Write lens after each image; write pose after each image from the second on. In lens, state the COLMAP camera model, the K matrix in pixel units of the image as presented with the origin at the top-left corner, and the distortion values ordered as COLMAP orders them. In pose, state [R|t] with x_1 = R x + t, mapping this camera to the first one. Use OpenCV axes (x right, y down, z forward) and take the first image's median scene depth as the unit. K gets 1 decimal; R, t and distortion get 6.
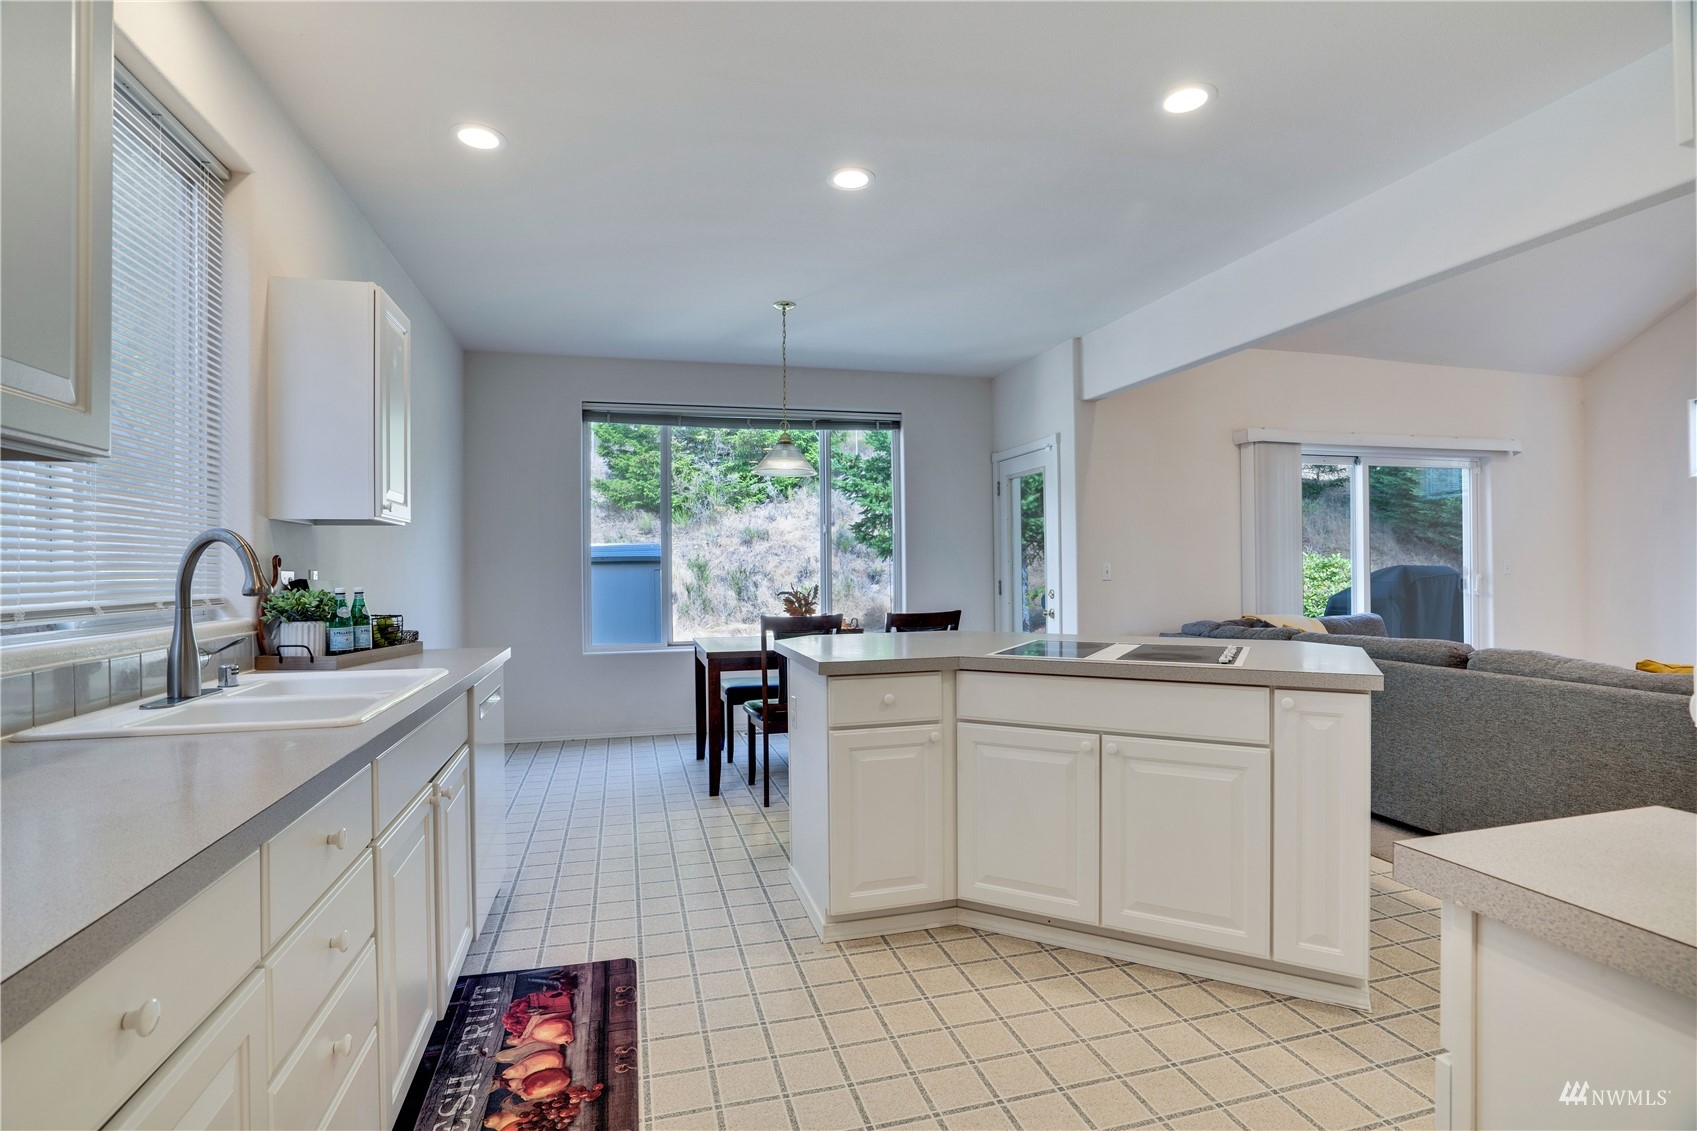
lens RADIAL K [[835.1, 0, 848.5], [0, 835.1, 565.5], [0, 0, 1]] dist [-0.001740, -0.000181]
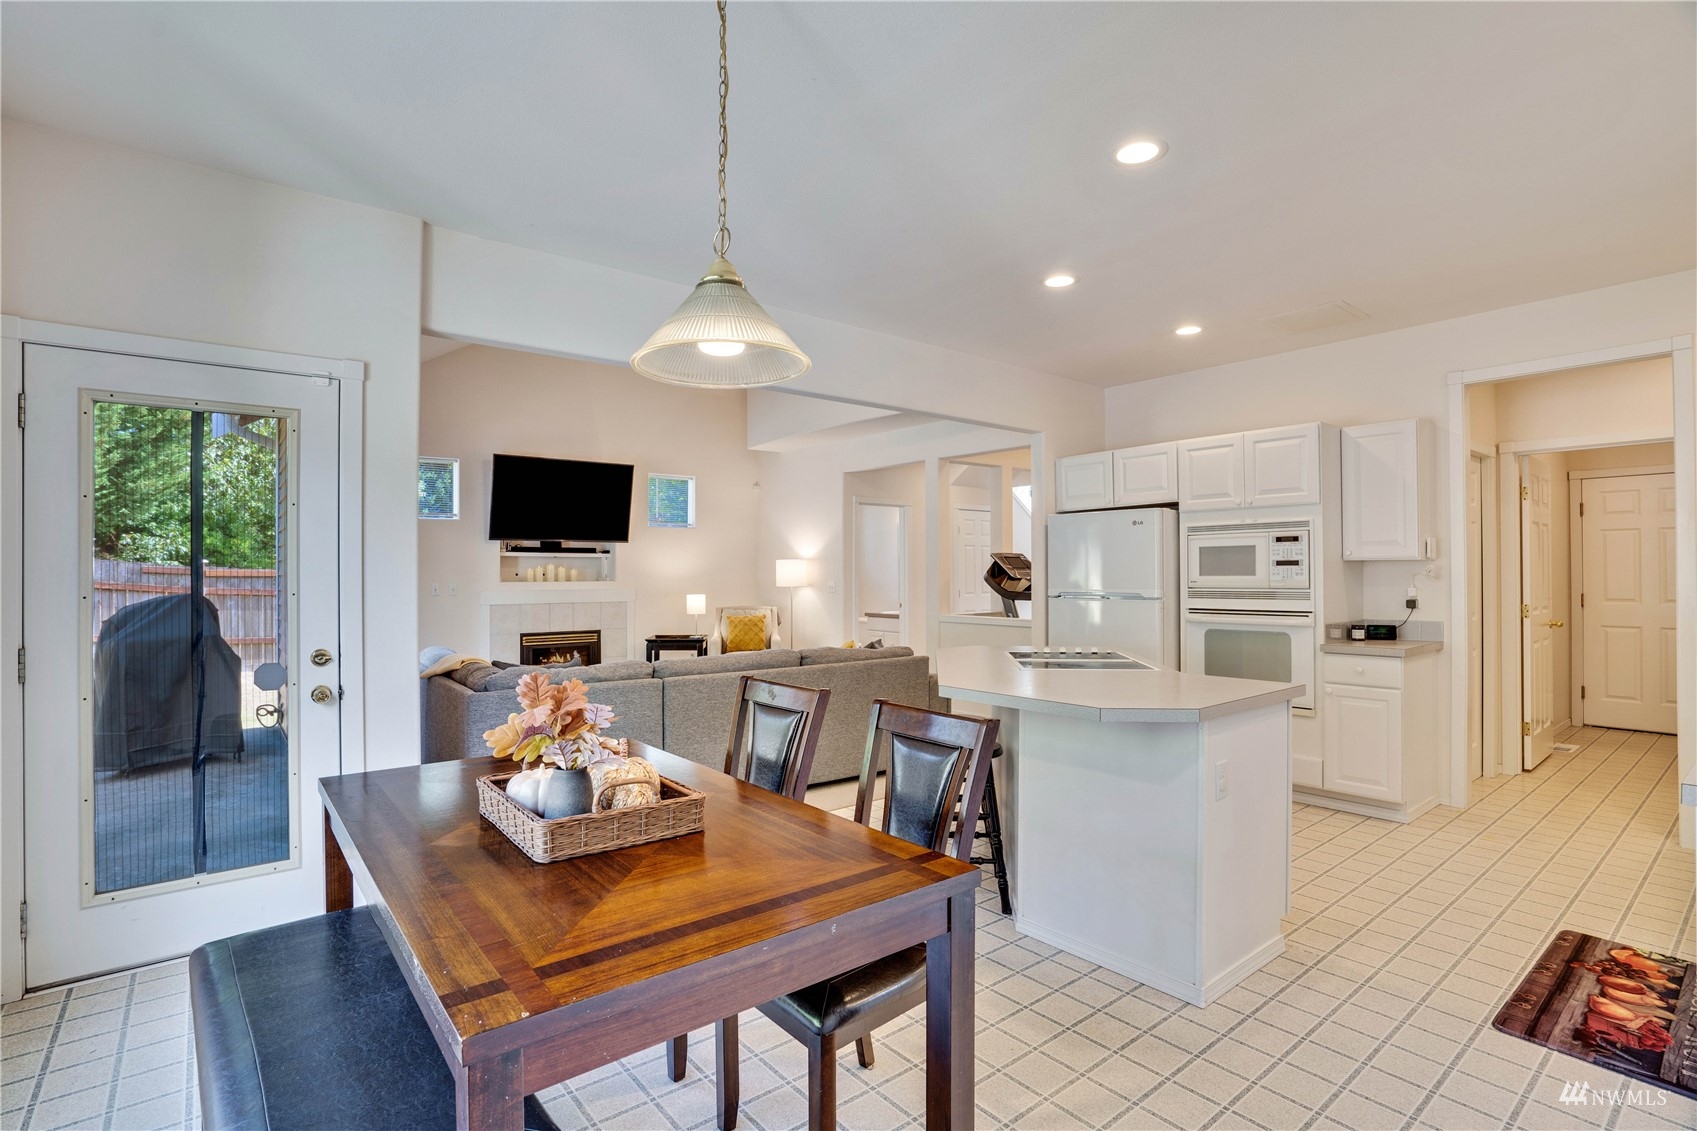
lens RADIAL K [[759.8, 0, 878.0], [0, 759.8, 580.2], [0, 0, 1]] dist [-0.001468, 0.011560]
pose [[-0.412758, -0.002653, 0.910837, -0.842431], [-0.008964, 0.999959, -0.001149, -0.044144], [-0.910797, -0.008639, -0.412765, 2.201892]]
